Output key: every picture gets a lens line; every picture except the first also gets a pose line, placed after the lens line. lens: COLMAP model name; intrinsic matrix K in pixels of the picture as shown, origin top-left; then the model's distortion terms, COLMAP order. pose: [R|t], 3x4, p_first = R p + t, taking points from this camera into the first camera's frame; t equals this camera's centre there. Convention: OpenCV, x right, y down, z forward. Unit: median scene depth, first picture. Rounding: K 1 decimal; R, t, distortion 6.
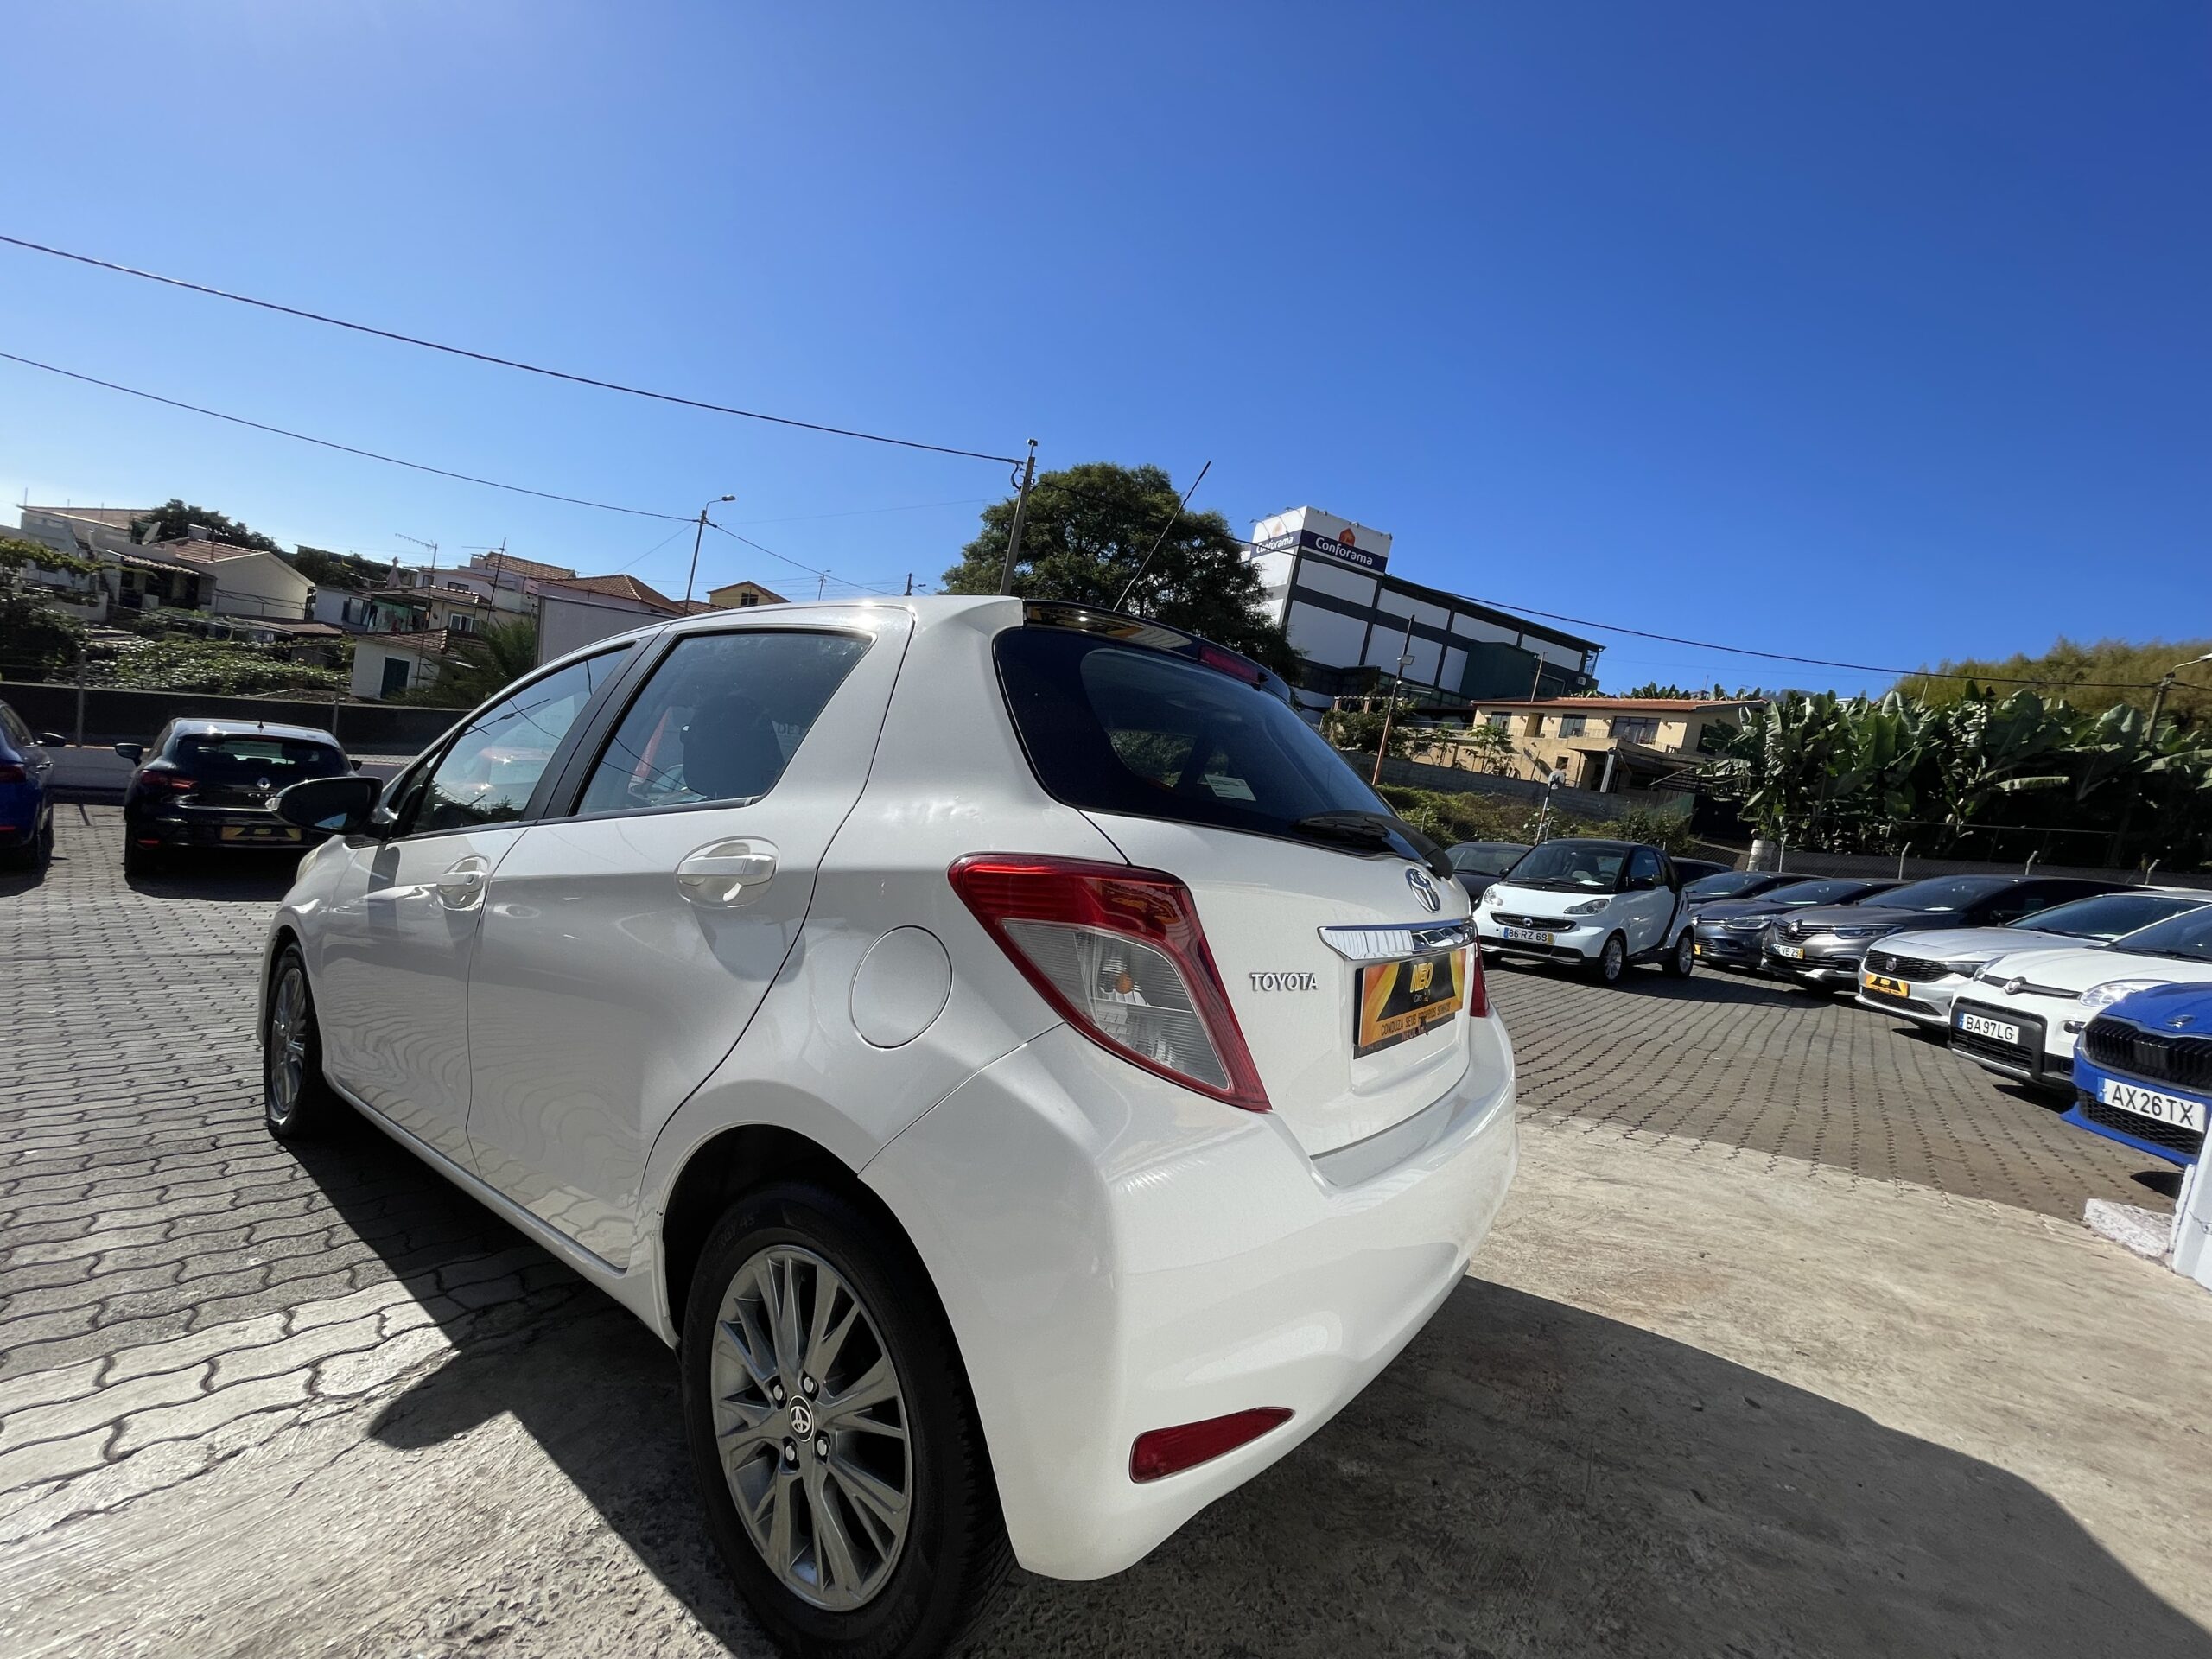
lens RADIAL K [[891.7, 0, 1102.9], [0, 891.7, 825.2], [0, 0, 1]] dist [-0.003561, 0.001019]
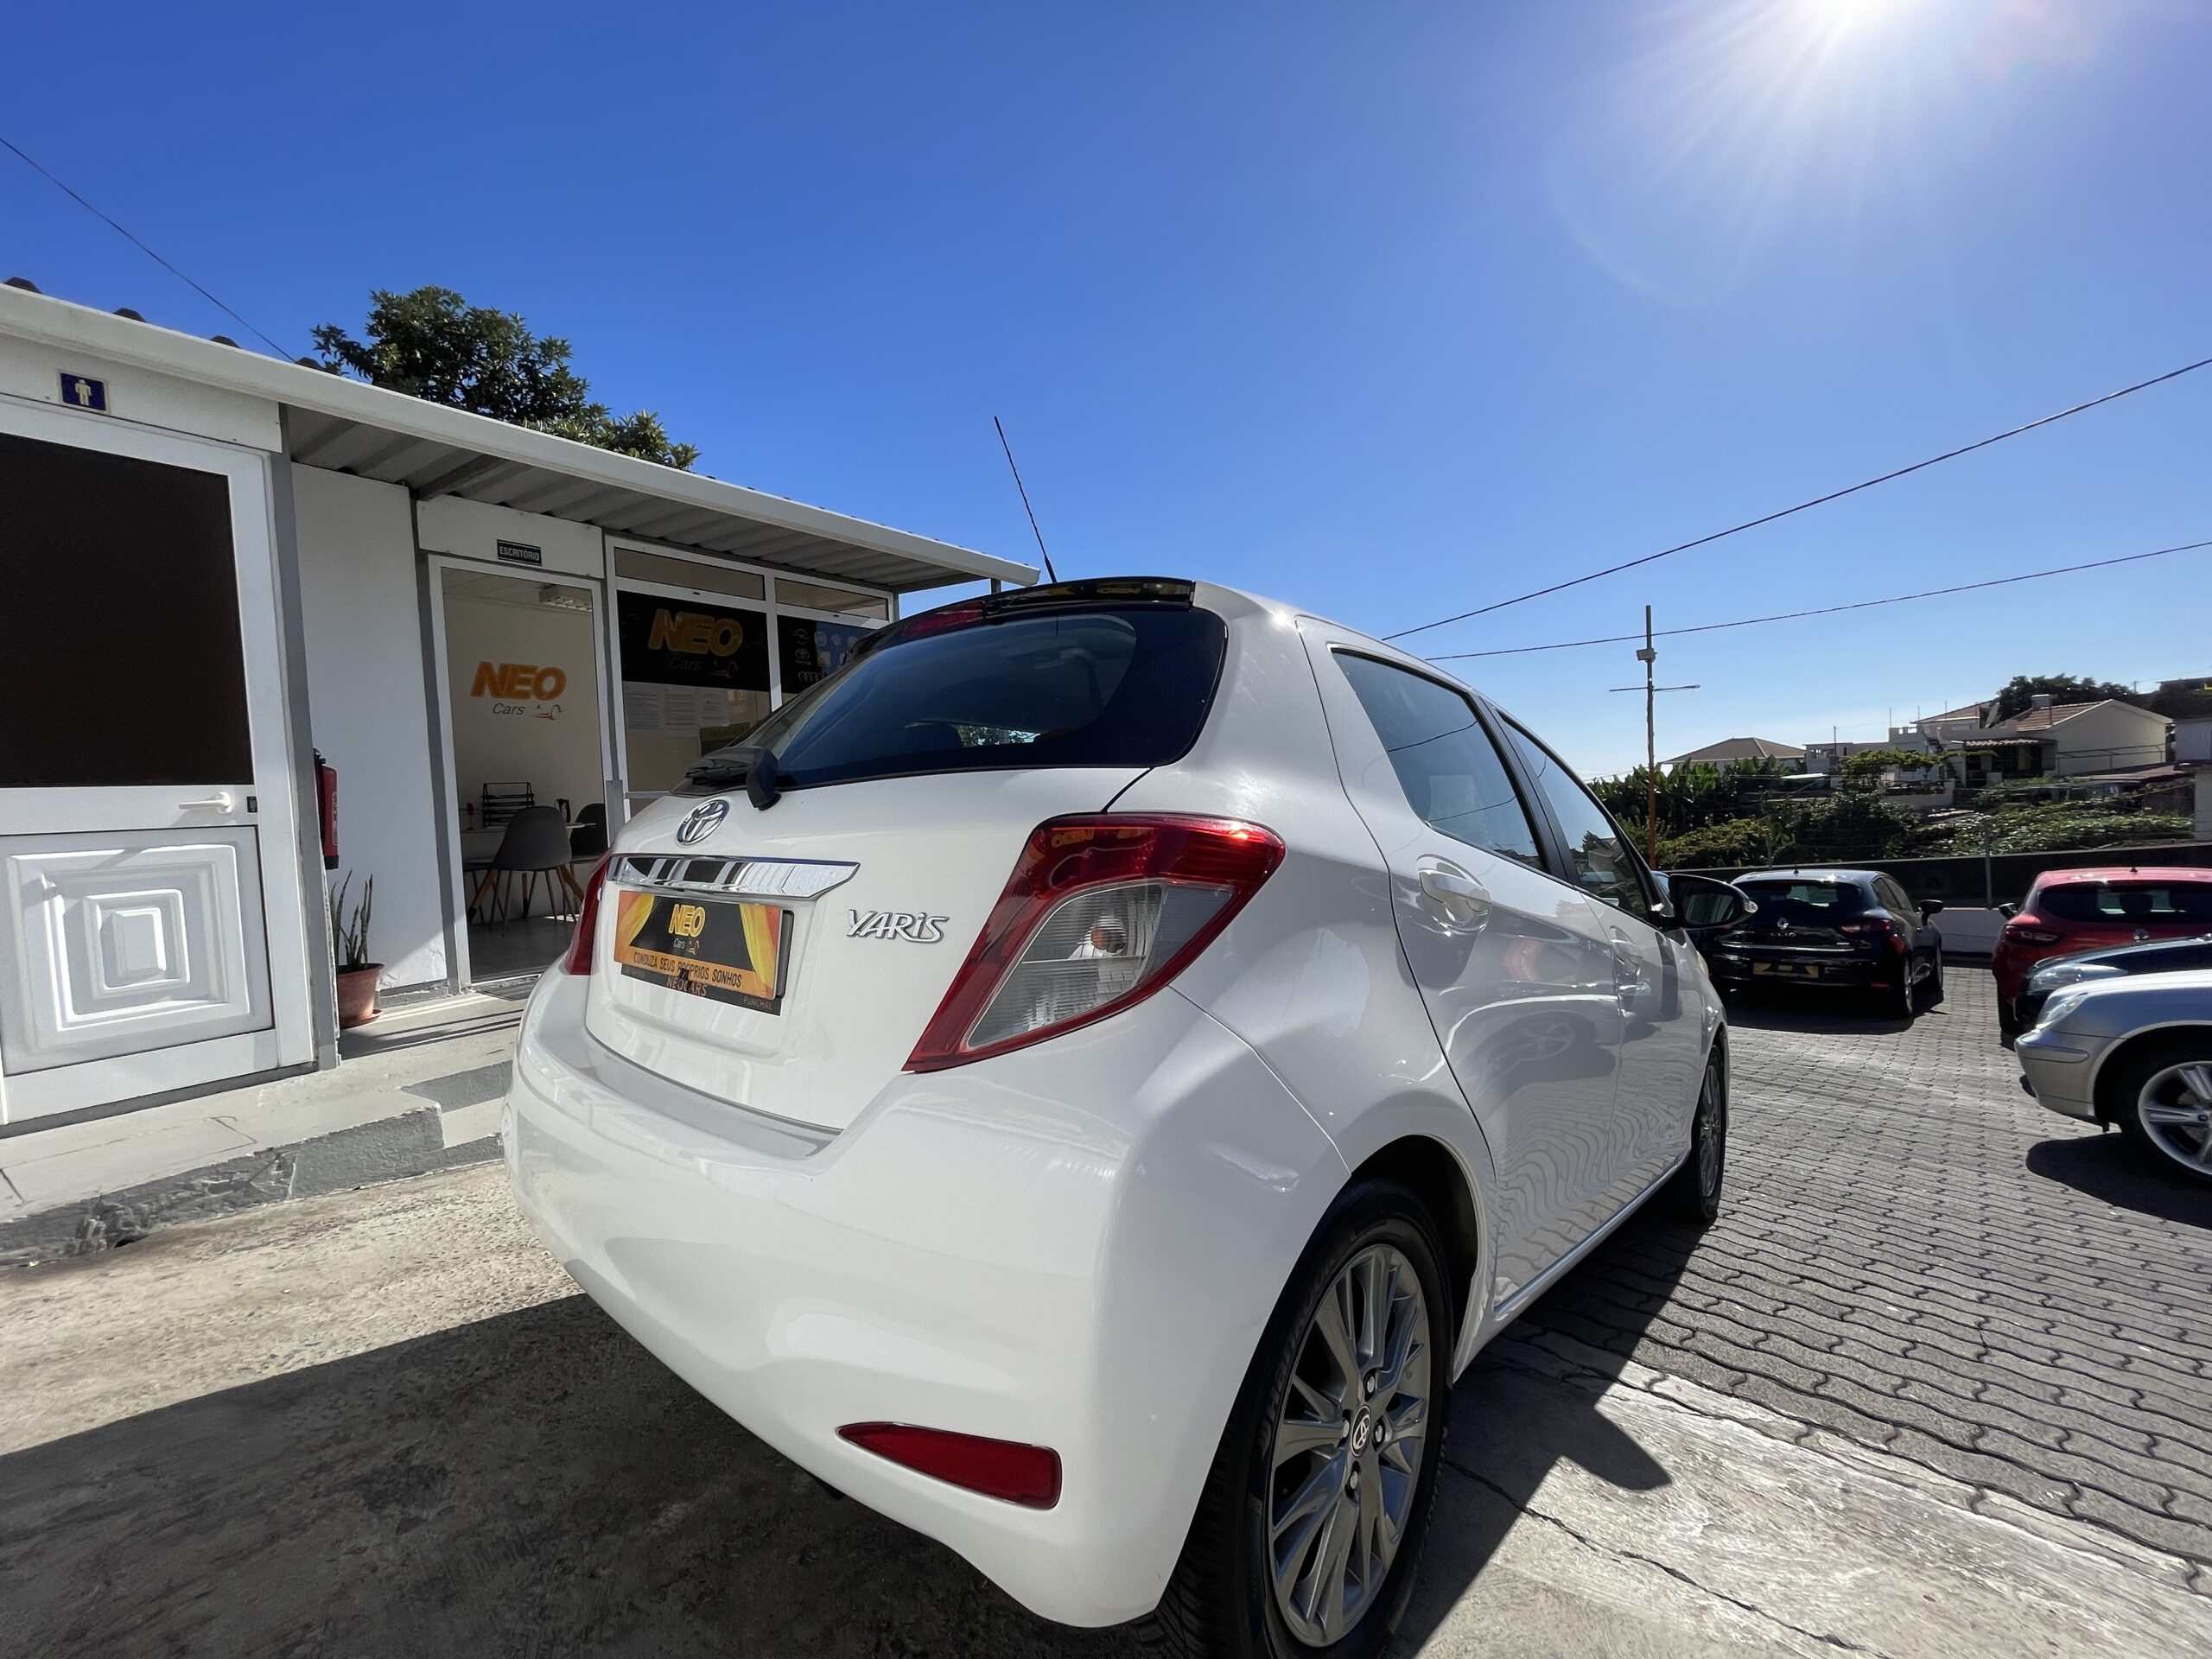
lens RADIAL K [[891.7, 0, 1106.7], [0, 891.7, 827.6], [0, 0, 1]] dist [-0.003561, 0.001019]
pose [[-0.080759, -0.150537, -0.985300, 0.040608], [-0.043515, 0.988119, -0.147401, 0.006524], [0.995783, 0.030971, -0.086350, 0.050513]]
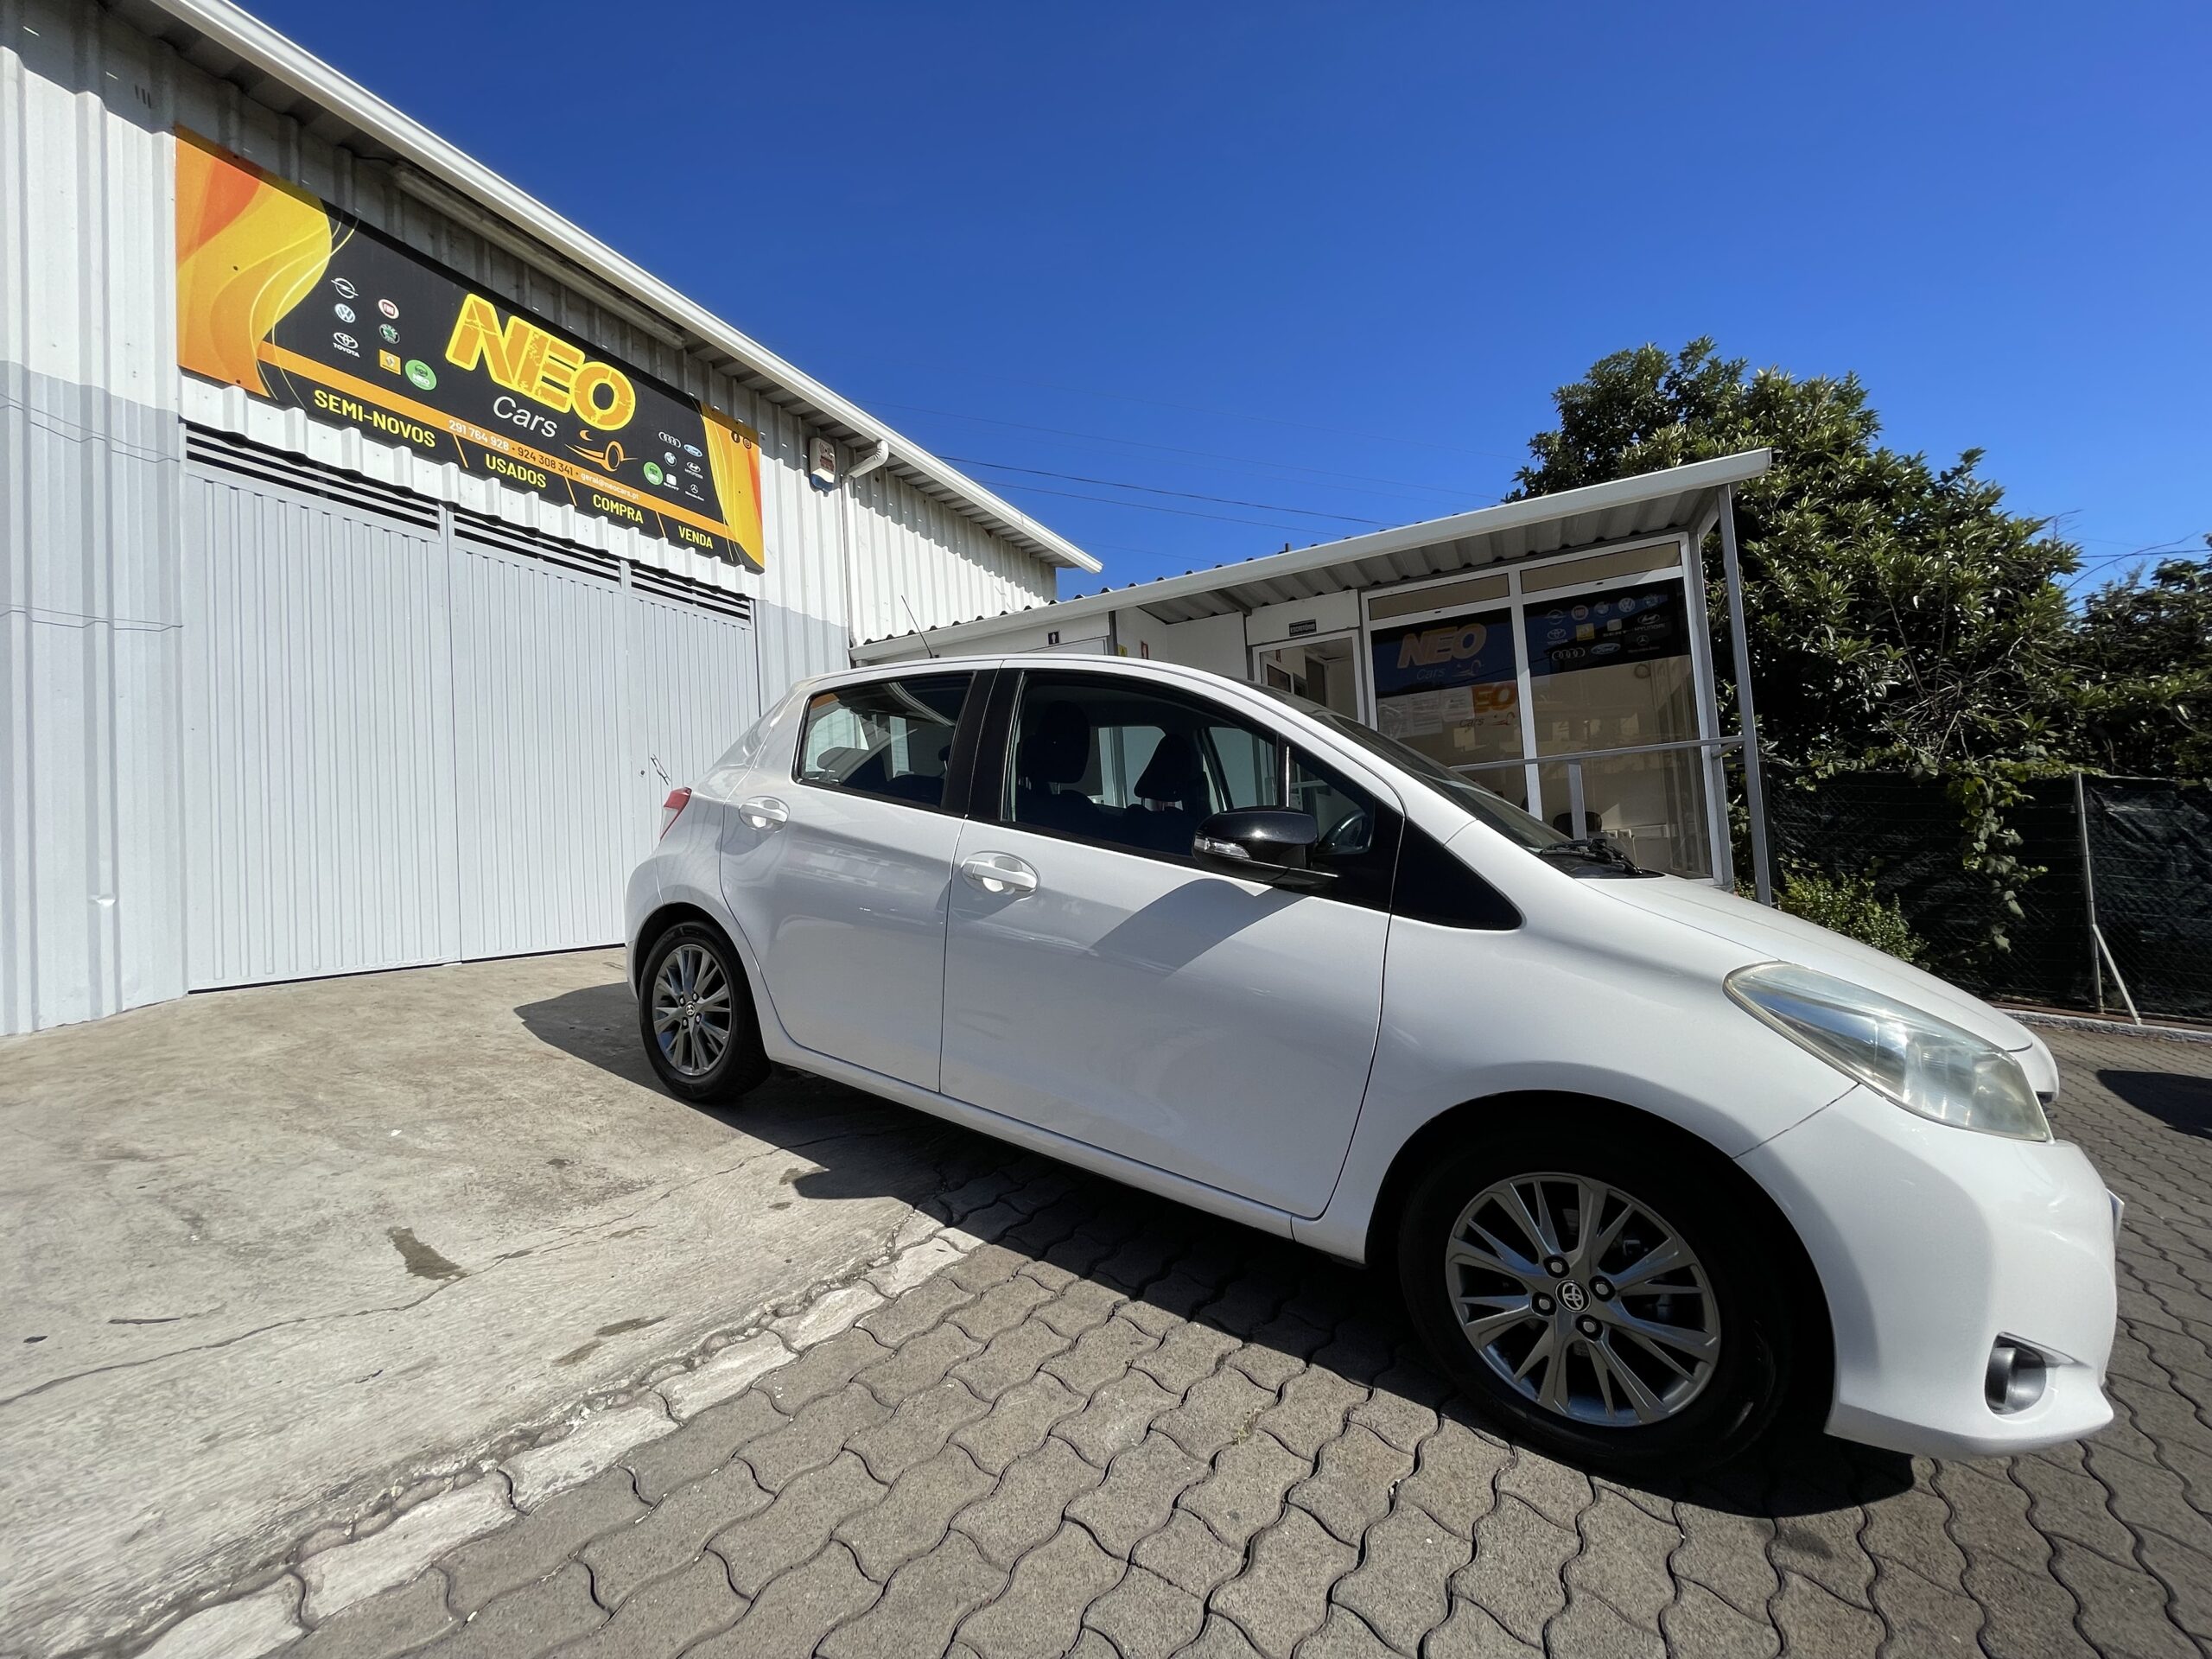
lens RADIAL K [[891.7, 0, 1102.2], [0, 891.7, 826.6], [0, 0, 1]] dist [-0.003561, 0.001019]
pose [[-0.987759, -0.134866, -0.078377, -0.010147], [-0.135301, 0.990804, 0.000246, 0.001173], [0.077623, 0.010848, -0.996924, 0.124102]]
